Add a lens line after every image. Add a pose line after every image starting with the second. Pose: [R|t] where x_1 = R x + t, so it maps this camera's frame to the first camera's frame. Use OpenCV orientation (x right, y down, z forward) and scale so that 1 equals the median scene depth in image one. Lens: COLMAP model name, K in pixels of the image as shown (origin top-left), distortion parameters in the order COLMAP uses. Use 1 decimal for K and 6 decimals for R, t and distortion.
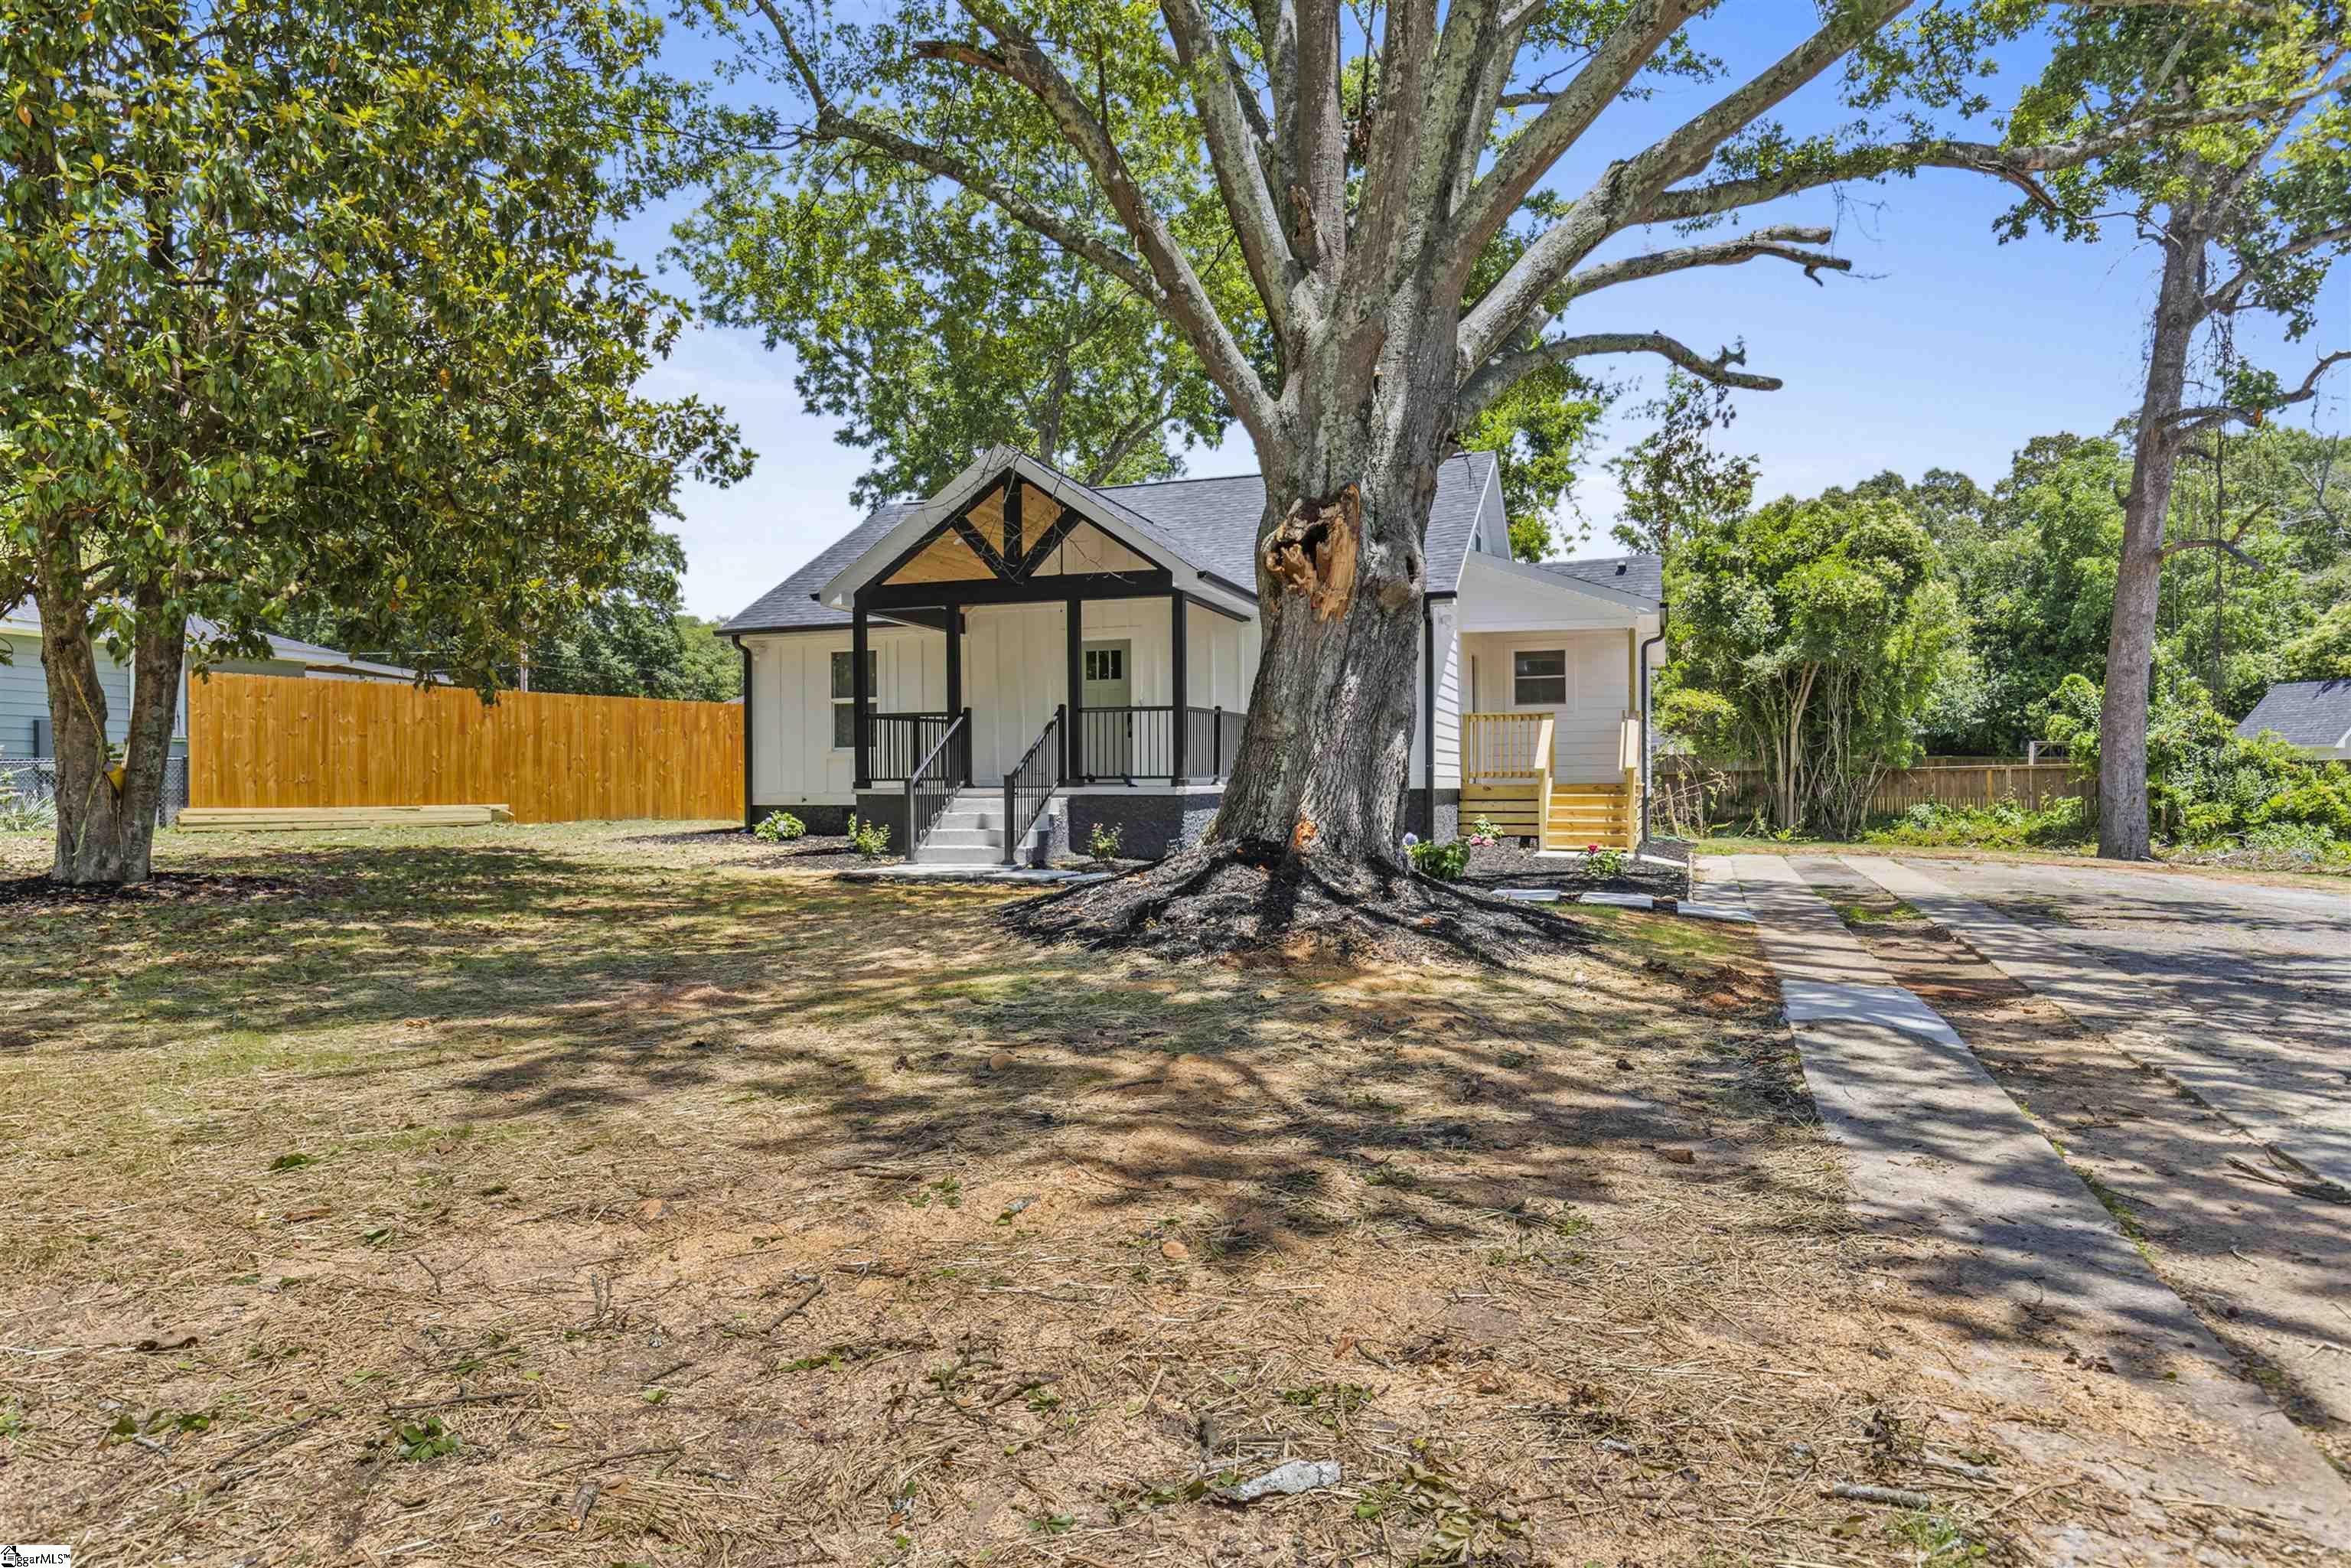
lens RADIAL K [[1403.6, 0, 1188.6], [0, 1403.6, 785.4], [0, 0, 1]] dist [0.004860, 0.000074]
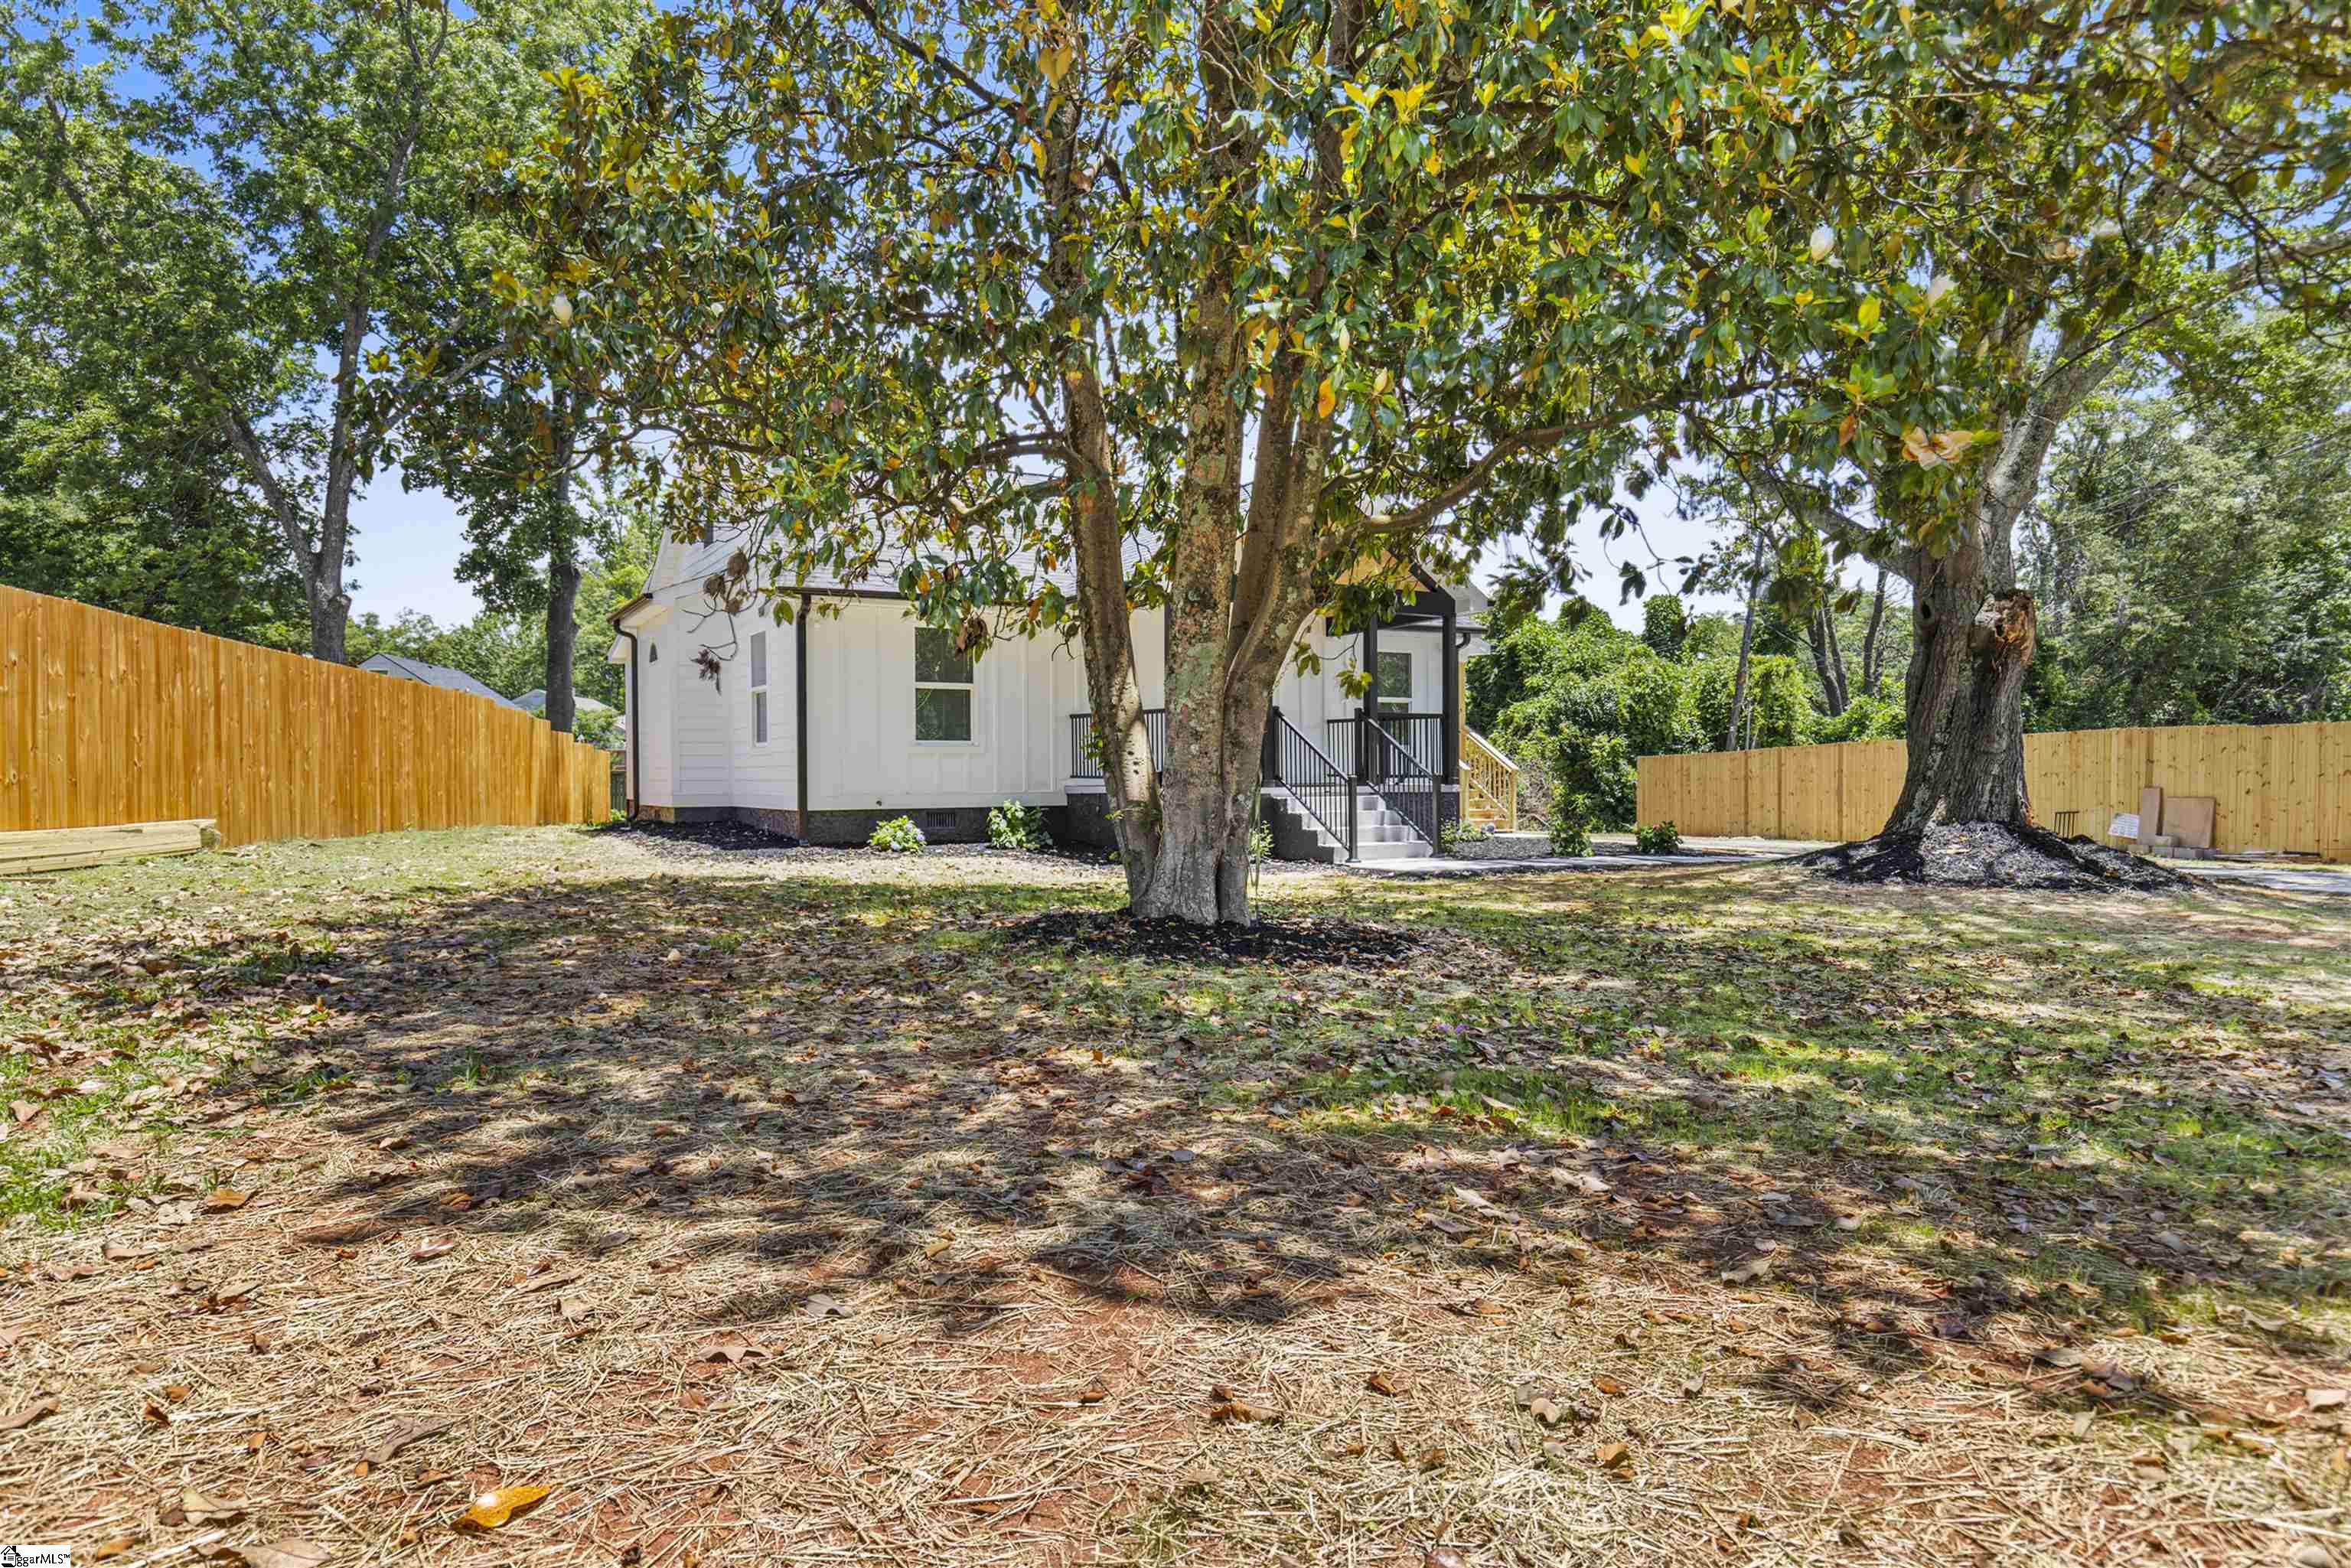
lens RADIAL K [[1403.6, 0, 1188.6], [0, 1403.6, 785.4], [0, 0, 1]] dist [0.004860, 0.000074]
pose [[0.636176, -0.004831, 0.771529, -0.942610], [0.003240, 0.999988, 0.003589, -0.002826], [-0.771537, 0.000217, 0.636184, 0.400755]]
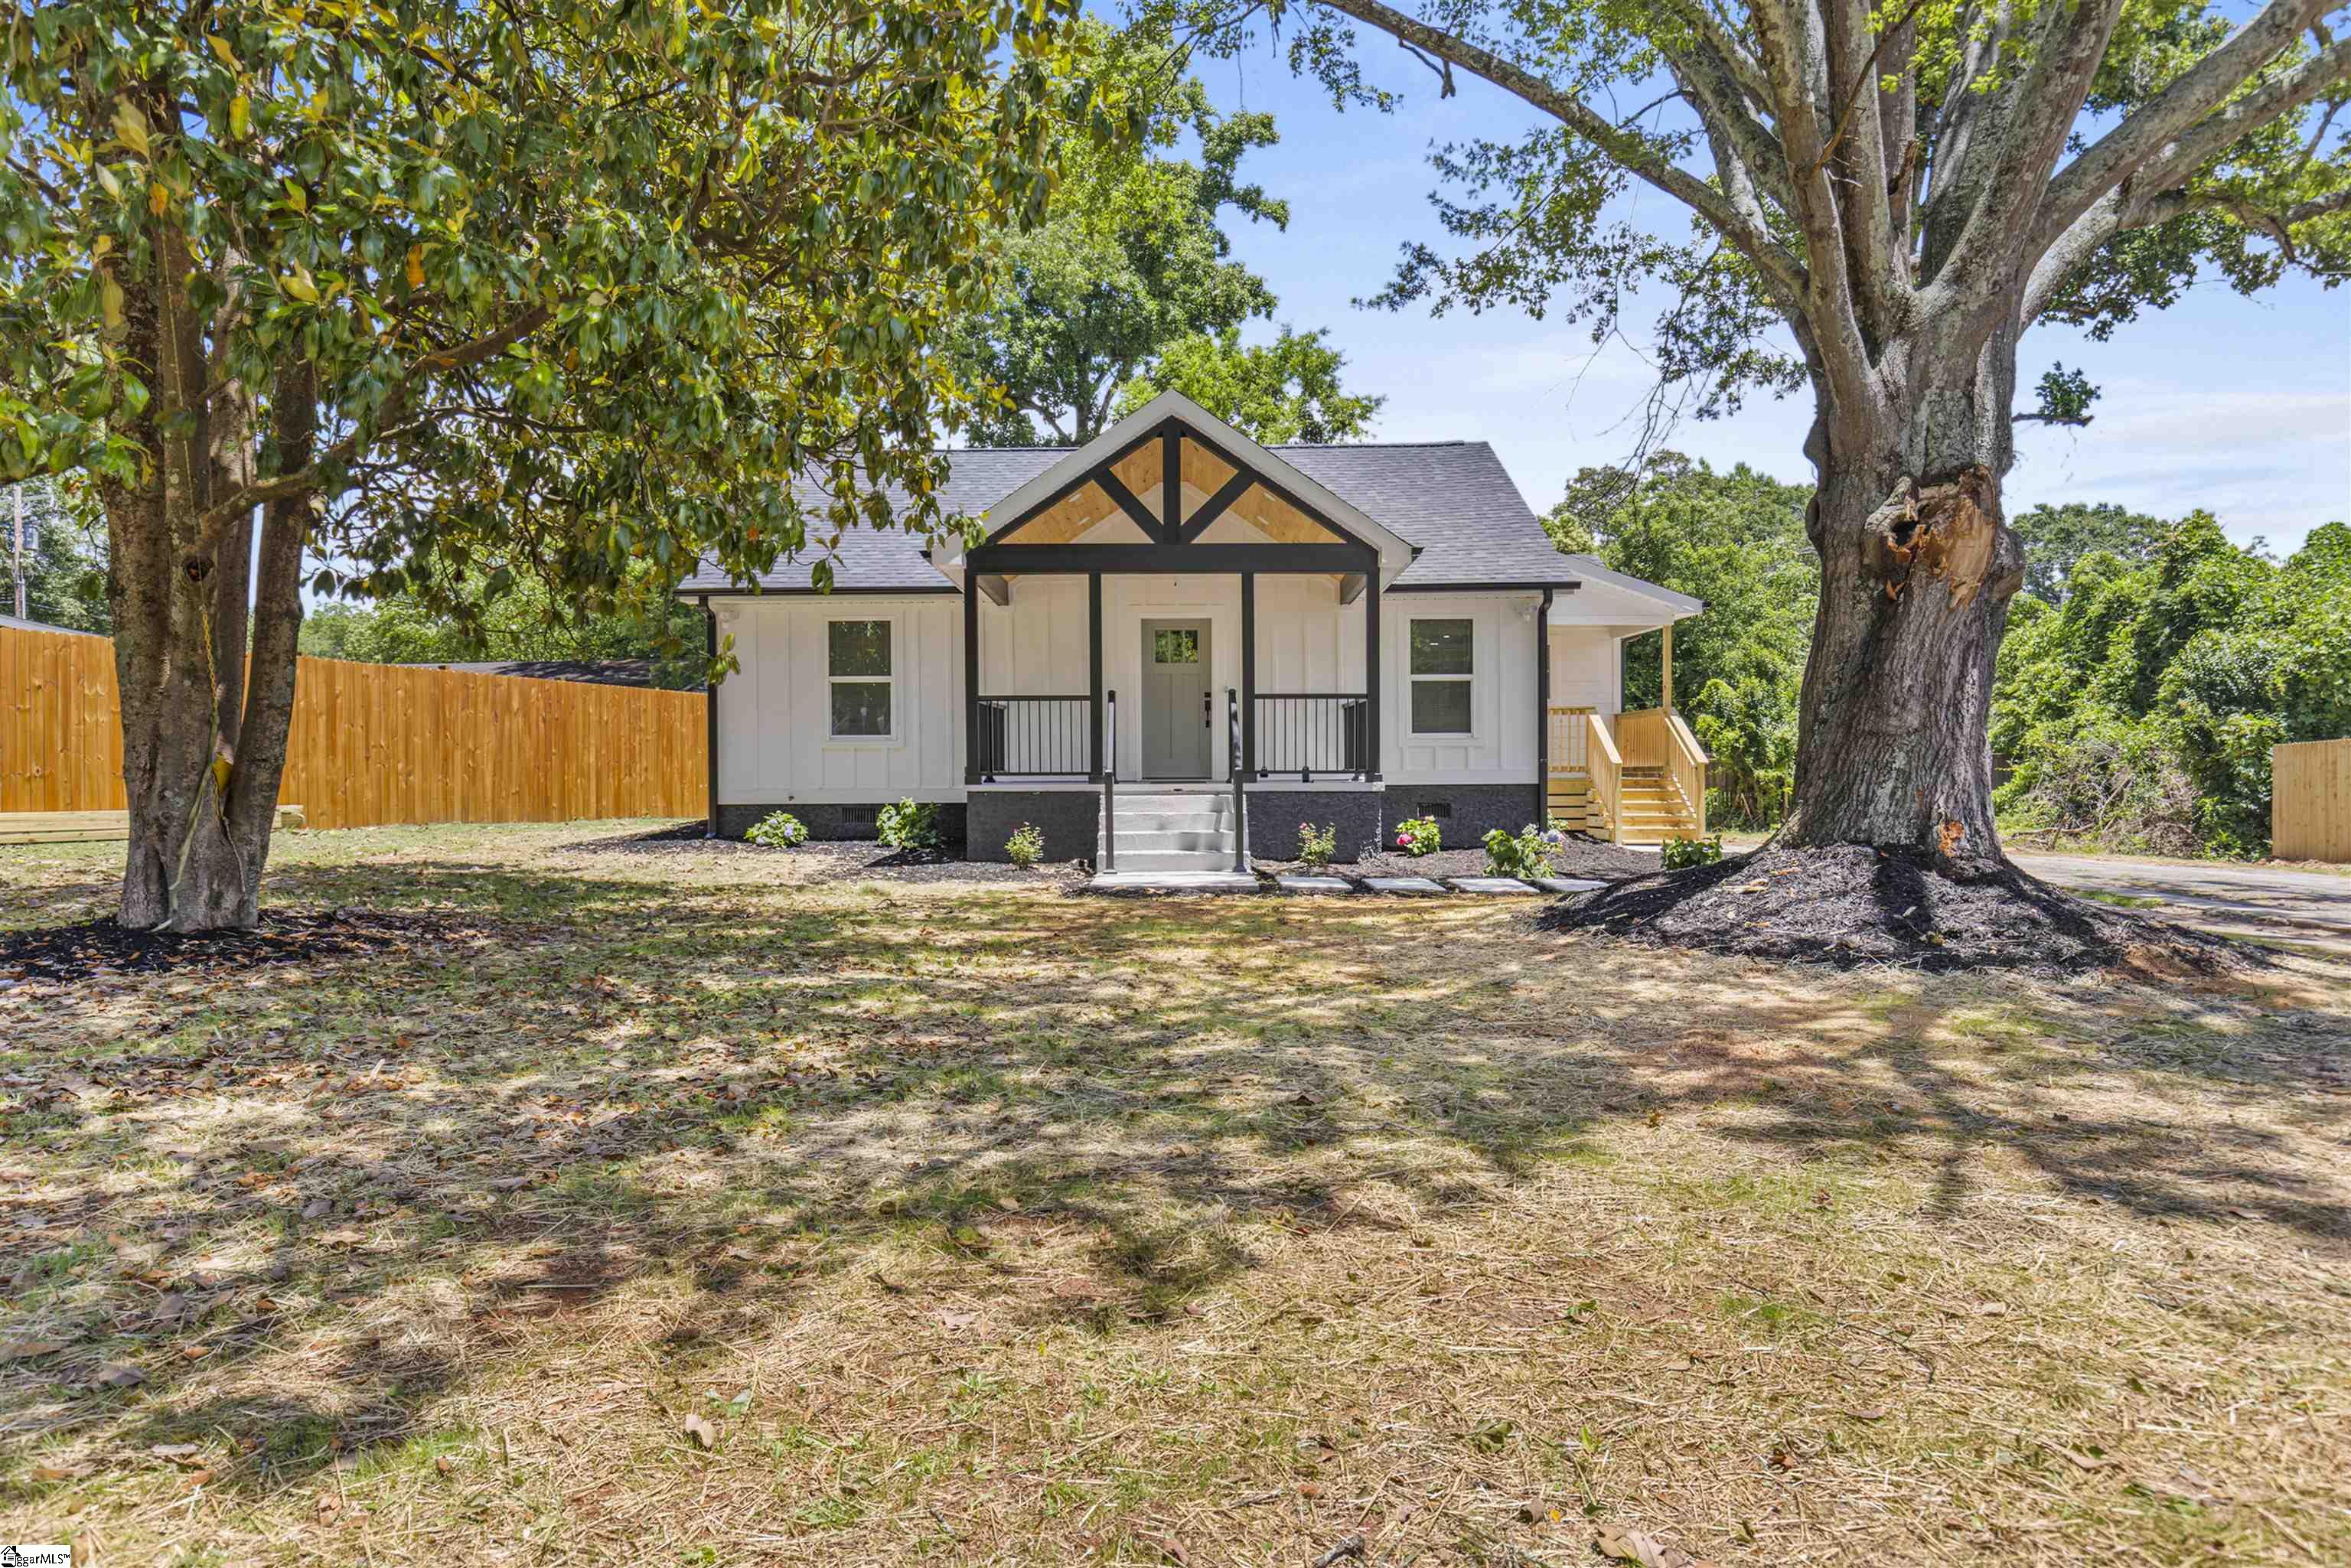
lens RADIAL K [[1425.8, 0, 1189.4], [0, 1425.8, 788.5], [0, 0, 1]] dist [0.011189, 0.000655]
pose [[0.941571, -0.003262, 0.336798, -0.399168], [0.000699, 0.999970, 0.007730, -0.001844], [-0.336813, -0.007043, 0.941545, 0.150289]]
